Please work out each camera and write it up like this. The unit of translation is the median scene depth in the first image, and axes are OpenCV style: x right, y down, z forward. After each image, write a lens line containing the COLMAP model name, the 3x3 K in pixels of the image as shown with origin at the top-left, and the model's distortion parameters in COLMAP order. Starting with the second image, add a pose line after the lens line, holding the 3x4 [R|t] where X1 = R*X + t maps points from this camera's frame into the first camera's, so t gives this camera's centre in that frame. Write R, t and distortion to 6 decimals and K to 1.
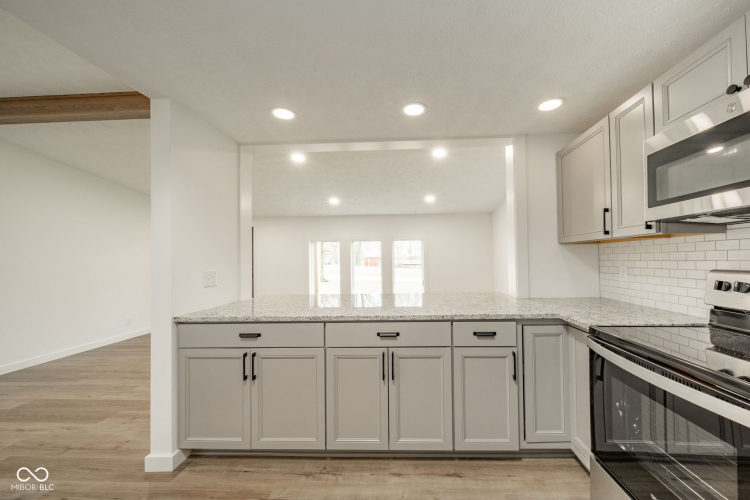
lens RADIAL K [[299.5, 0, 376.9], [0, 299.5, 253.4], [0, 0, 1]] dist [0.000982, 0.000079]
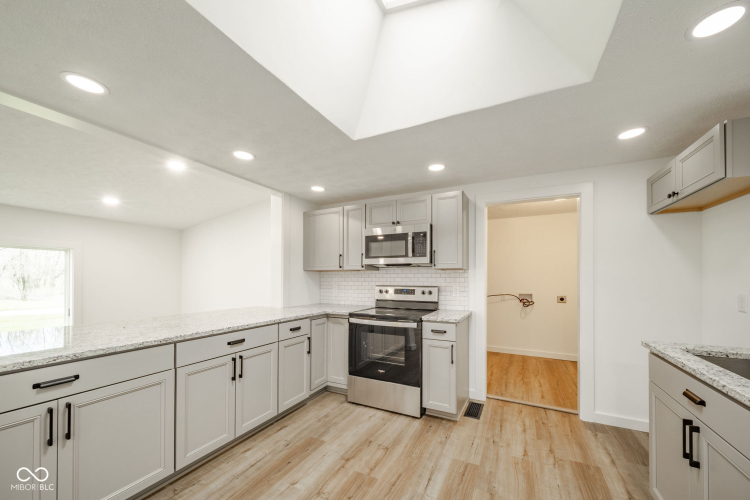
lens RADIAL K [[271.0, 0, 398.3], [0, 271.0, 278.7], [0, 0, 1]] dist [-0.000089, -0.000045]
pose [[0.370515, 0.017251, 0.928666, -0.727960], [-0.030762, 0.999507, -0.006294, 0.006371], [-0.928317, -0.026235, 0.370863, 0.008813]]
